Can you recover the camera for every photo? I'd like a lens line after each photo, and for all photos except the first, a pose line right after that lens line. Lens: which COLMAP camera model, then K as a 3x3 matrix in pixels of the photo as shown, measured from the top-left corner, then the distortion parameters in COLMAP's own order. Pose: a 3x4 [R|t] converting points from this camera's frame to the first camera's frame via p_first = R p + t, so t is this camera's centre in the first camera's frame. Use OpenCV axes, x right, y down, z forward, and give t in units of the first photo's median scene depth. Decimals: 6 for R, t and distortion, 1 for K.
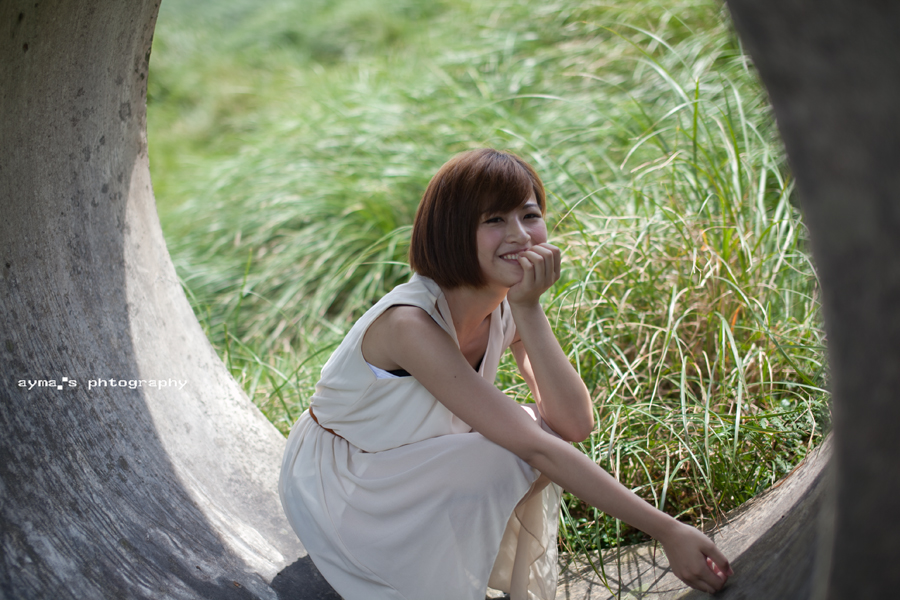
lens RADIAL K [[1207.5, 0, 451.1], [0, 1207.5, 306.0], [0, 0, 1]] dist [-0.052783, 0.000000]
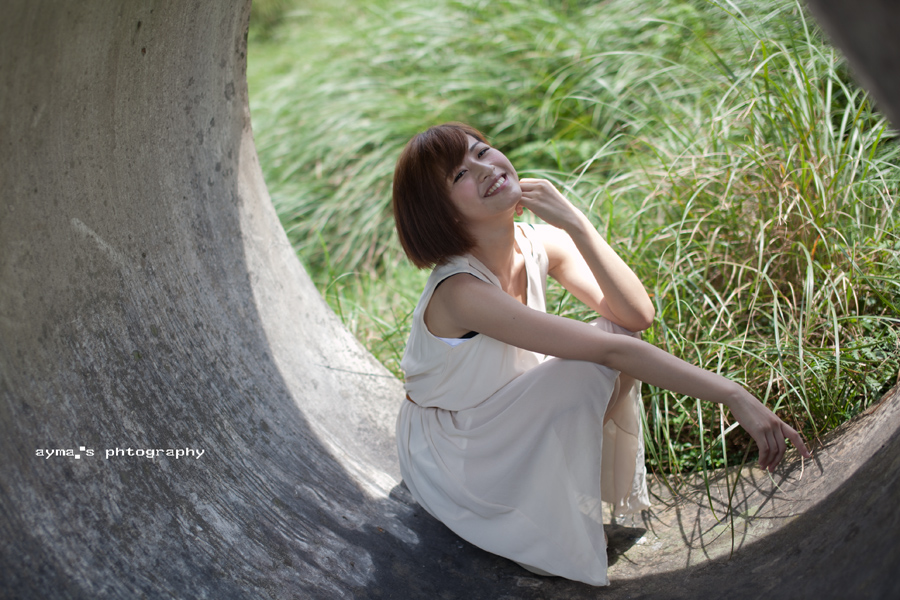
lens RADIAL K [[1207.5, 0, 449.9], [0, 1207.5, 292.3], [0, 0, 1]] dist [-0.052783, 0.000000]
pose [[0.997520, -0.067948, -0.018343, -0.076663], [0.069659, 0.990395, 0.119441, -0.105890], [0.010051, -0.120423, 0.992672, -0.063985]]
